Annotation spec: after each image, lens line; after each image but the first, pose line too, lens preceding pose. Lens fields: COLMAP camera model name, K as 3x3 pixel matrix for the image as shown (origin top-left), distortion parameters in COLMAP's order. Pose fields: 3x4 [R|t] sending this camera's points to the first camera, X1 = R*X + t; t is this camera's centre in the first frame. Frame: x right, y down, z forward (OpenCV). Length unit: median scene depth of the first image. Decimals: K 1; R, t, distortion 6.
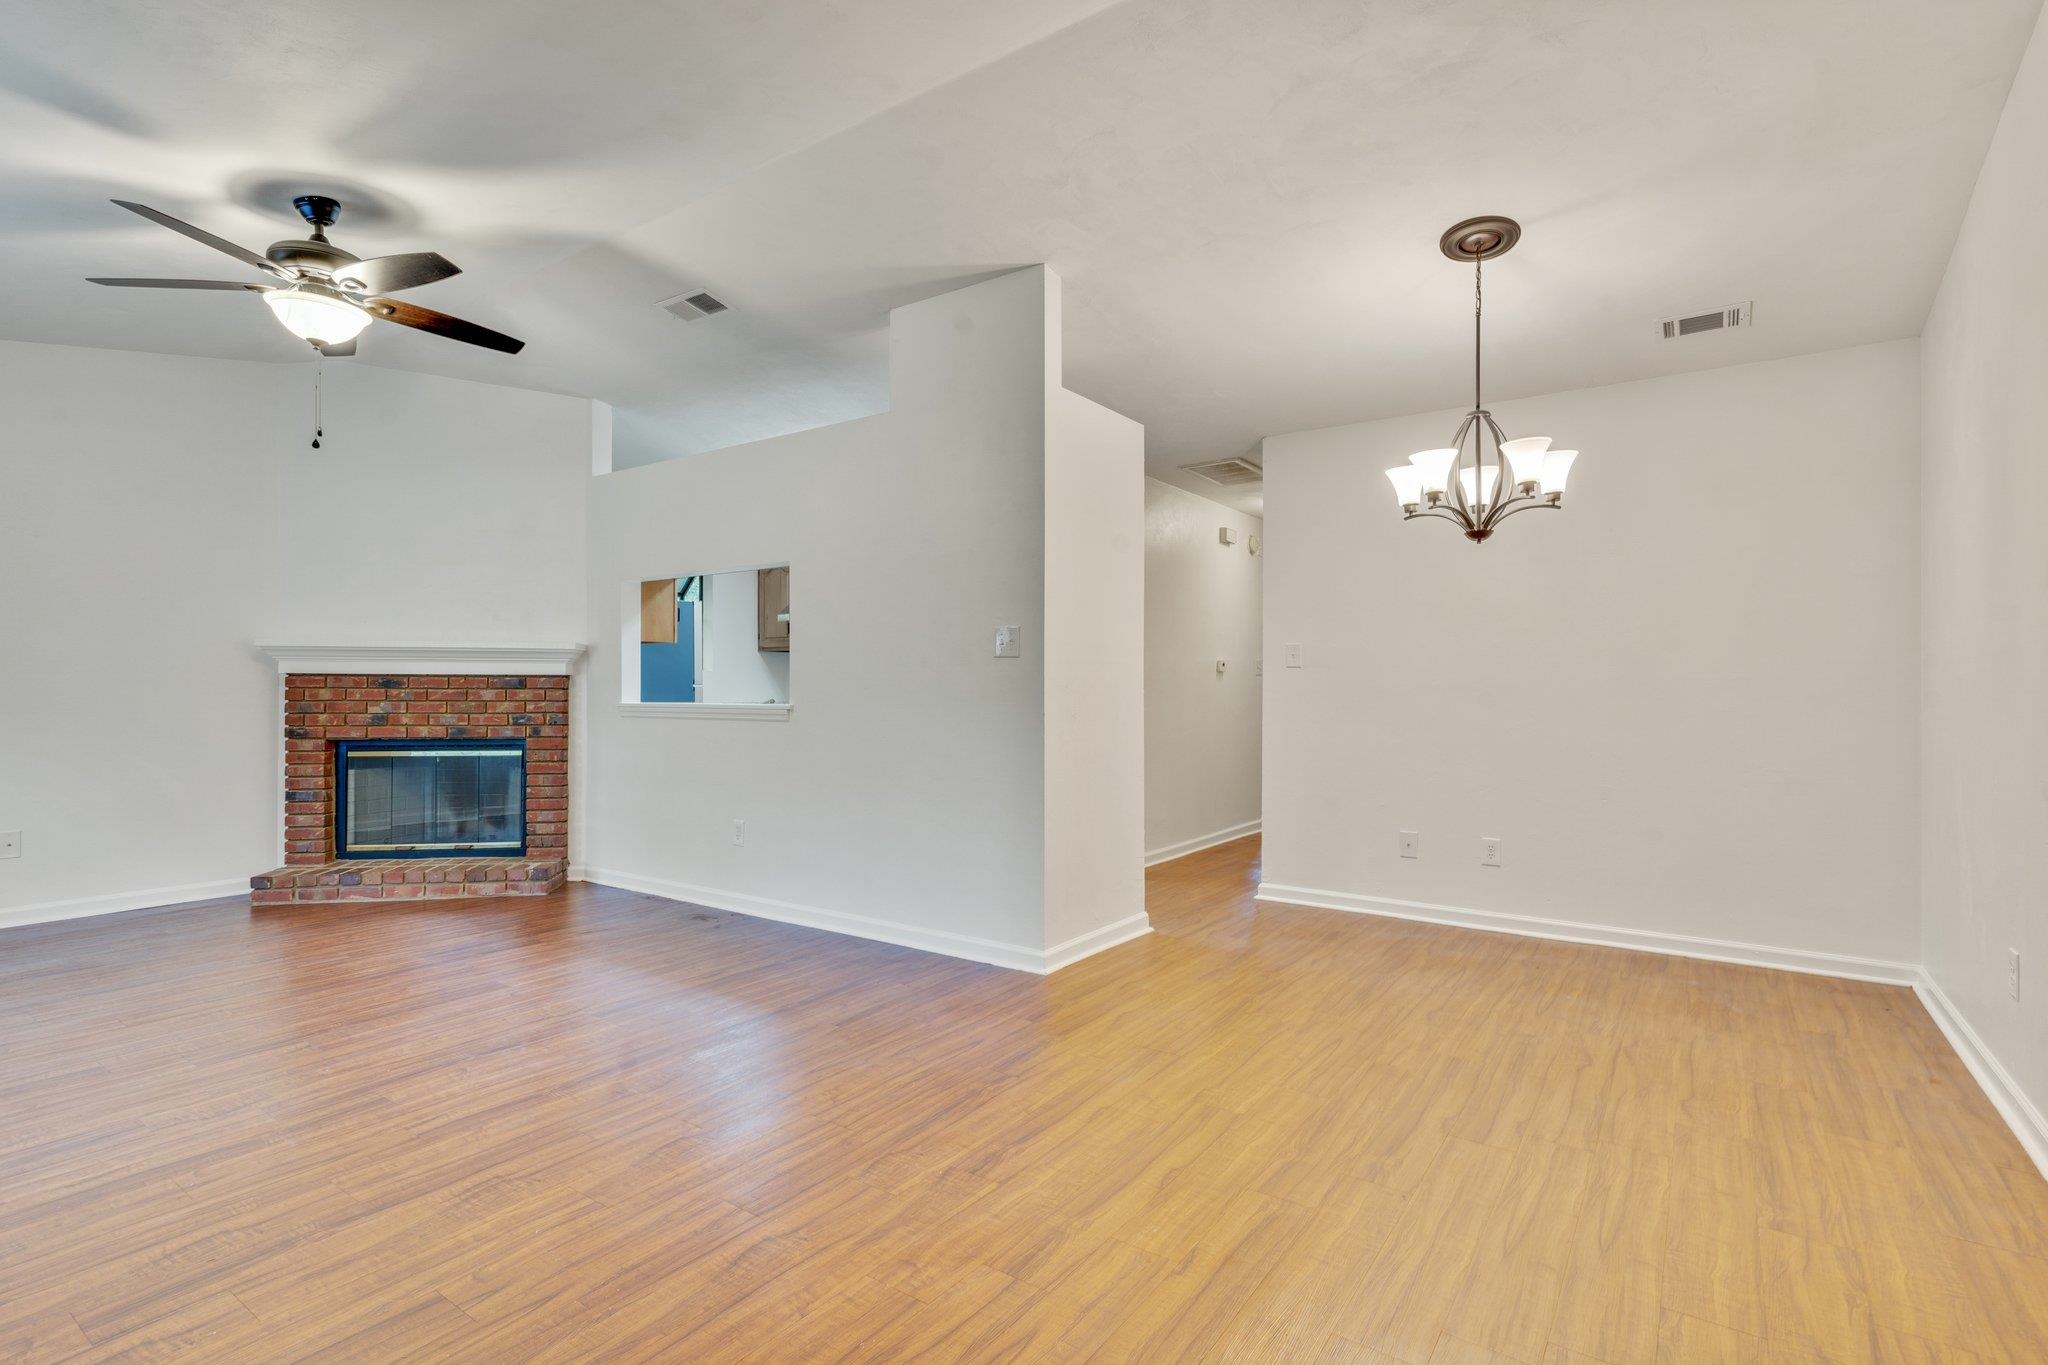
lens RADIAL K [[978.3, 0, 1015.8], [0, 978.3, 681.3], [0, 0, 1]] dist [0.003170, -0.003195]
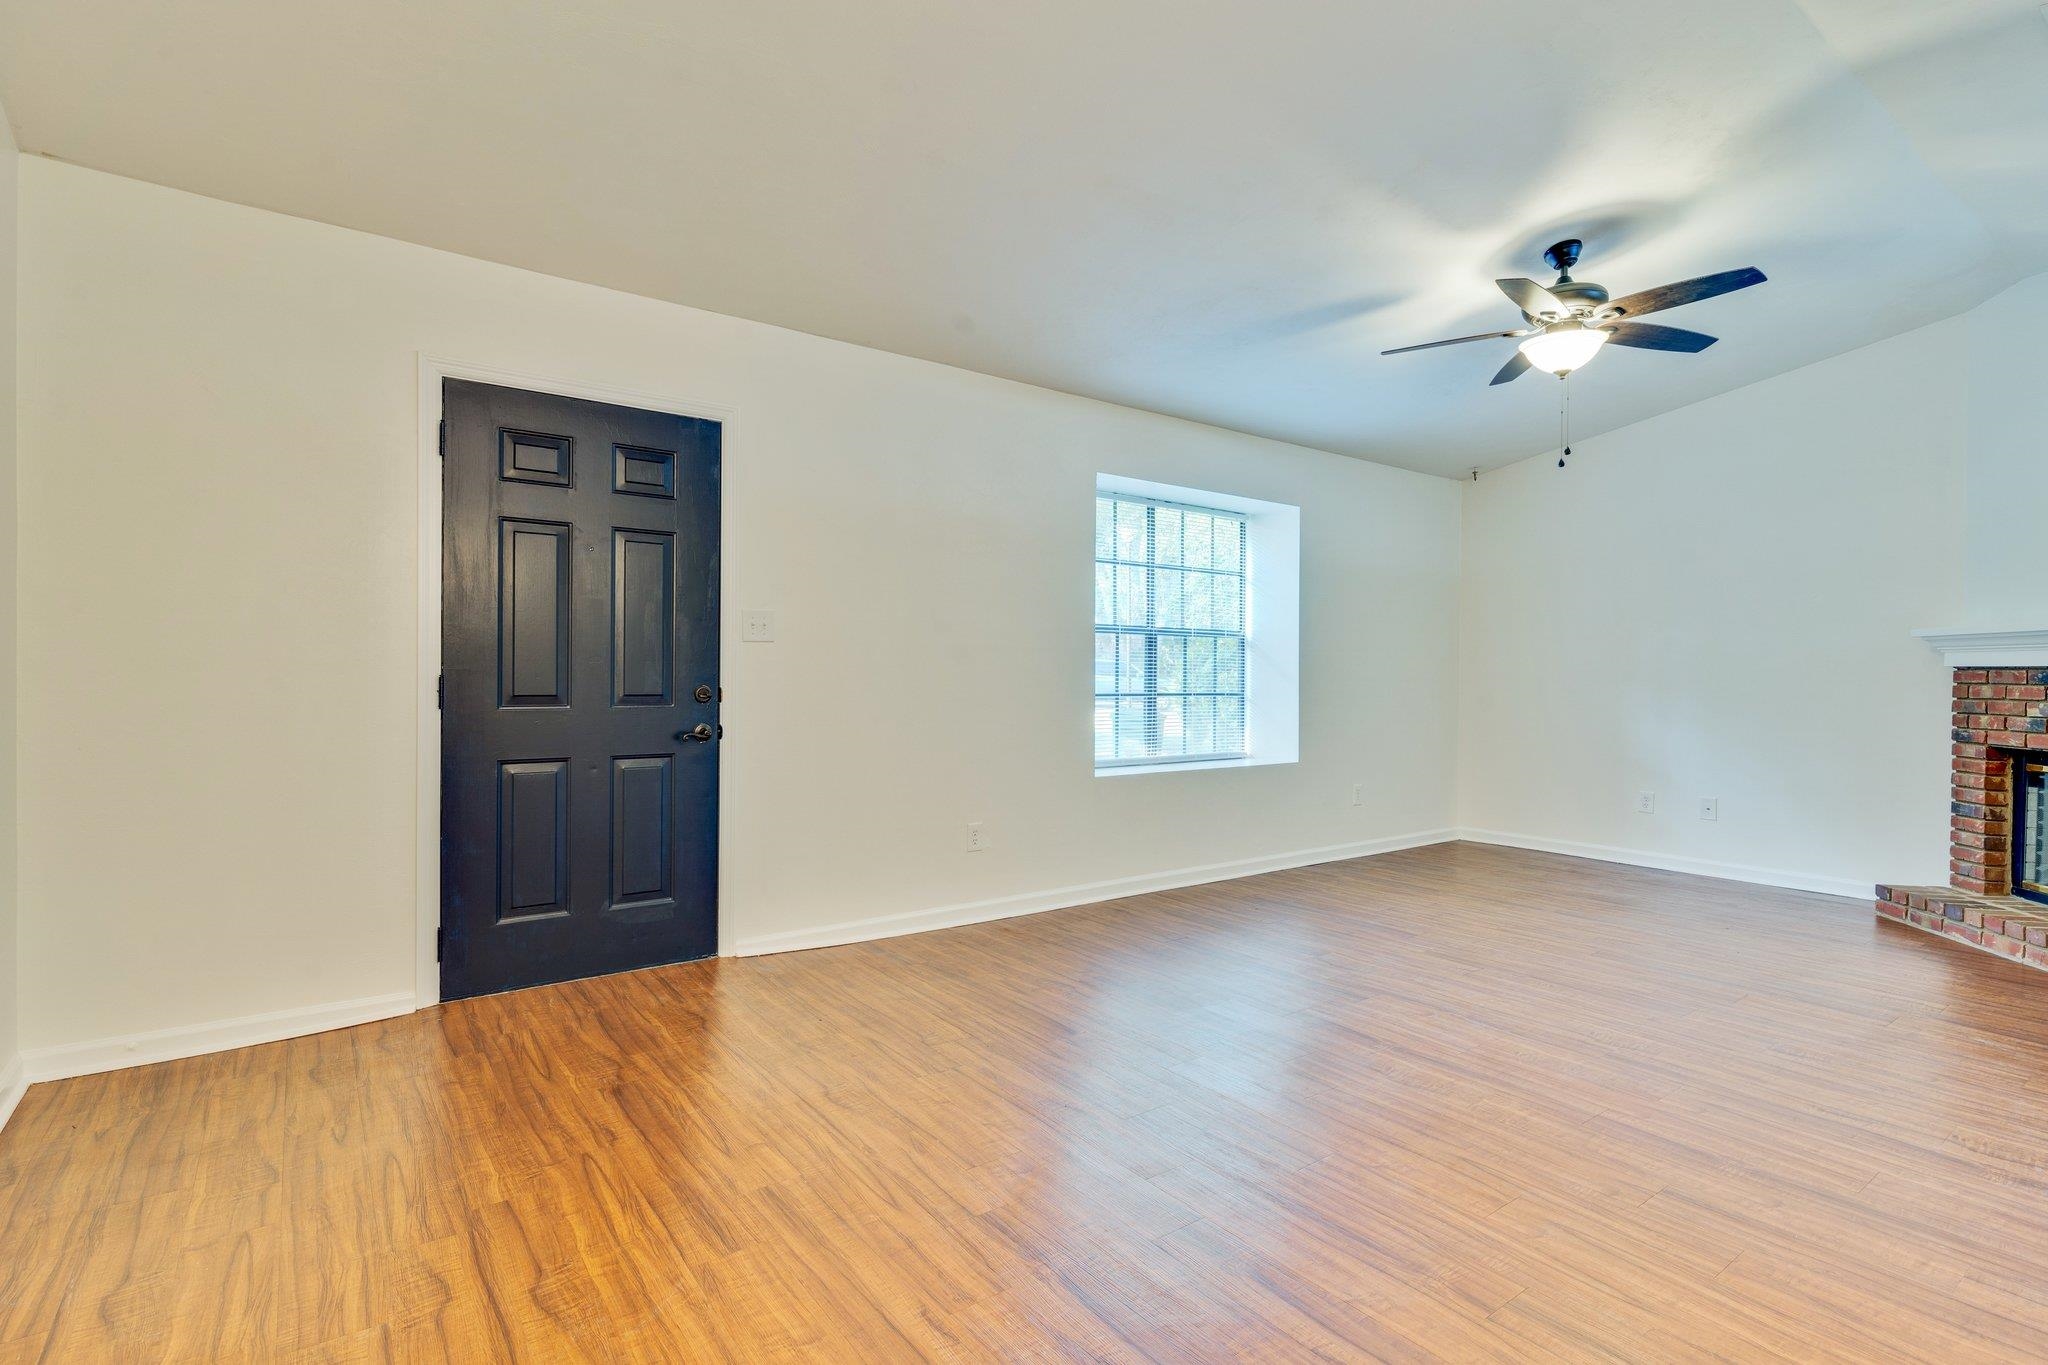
lens RADIAL K [[978.3, 0, 1011.6], [0, 978.3, 676.2], [0, 0, 1]] dist [0.003170, -0.003195]
pose [[-0.321464, -0.003180, -0.946916, 0.484222], [-0.004537, 0.999988, -0.001818, 0.007519], [0.946911, 0.003712, -0.321475, 0.661176]]
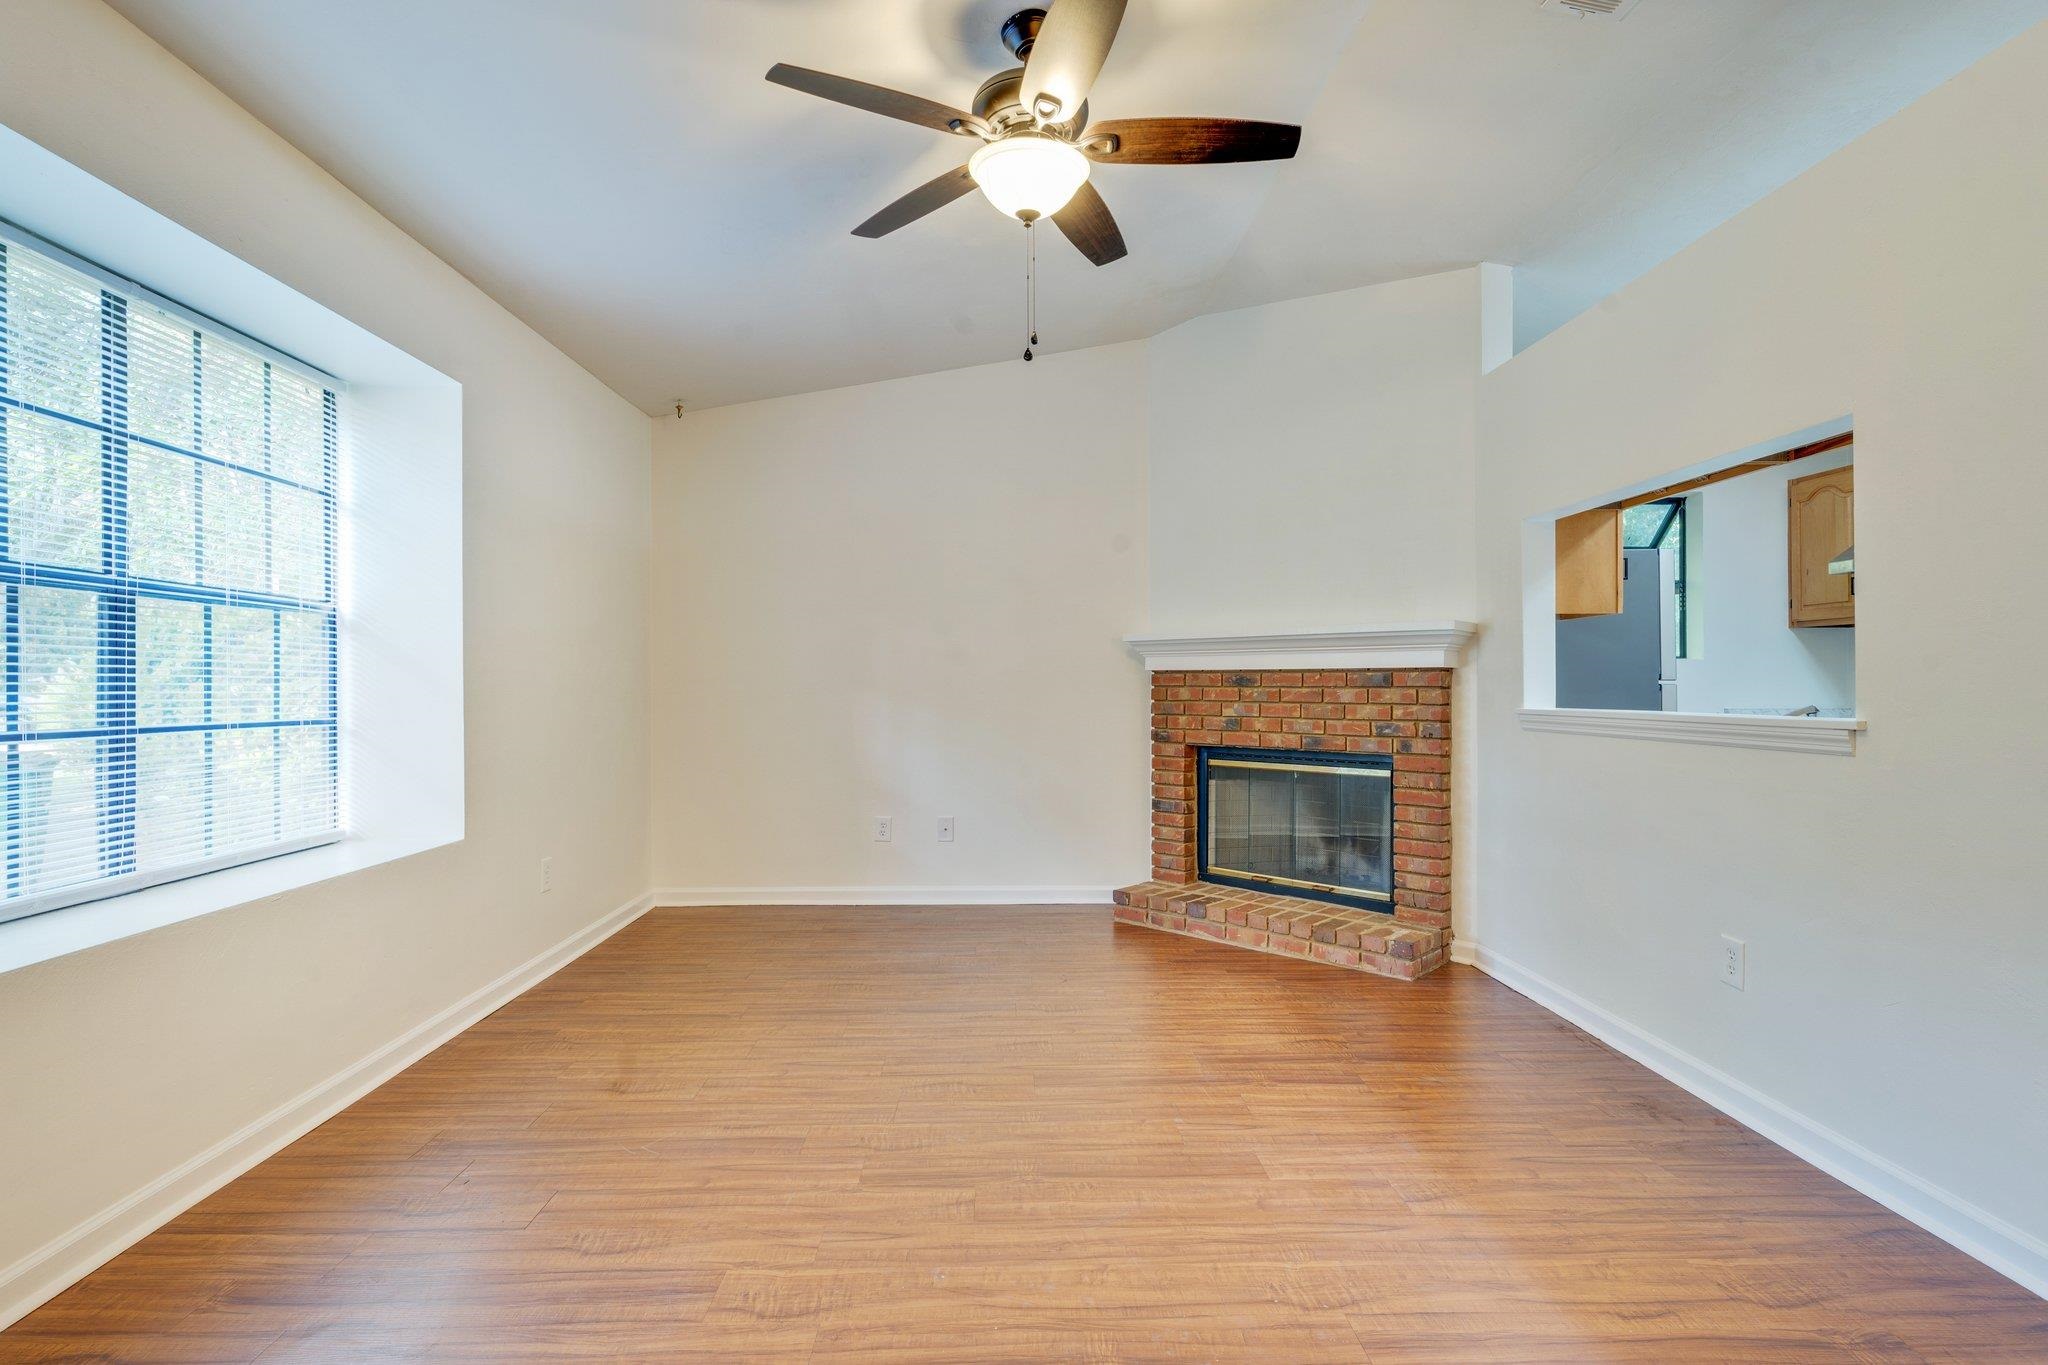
lens RADIAL K [[978.3, 0, 1015.9], [0, 978.3, 683.5], [0, 0, 1]] dist [0.003170, -0.003195]
pose [[0.593635, -0.003796, -0.804726, -0.111572], [0.006601, 0.999978, 0.000152, 0.003960], [0.804708, -0.005403, 0.593647, 0.480417]]
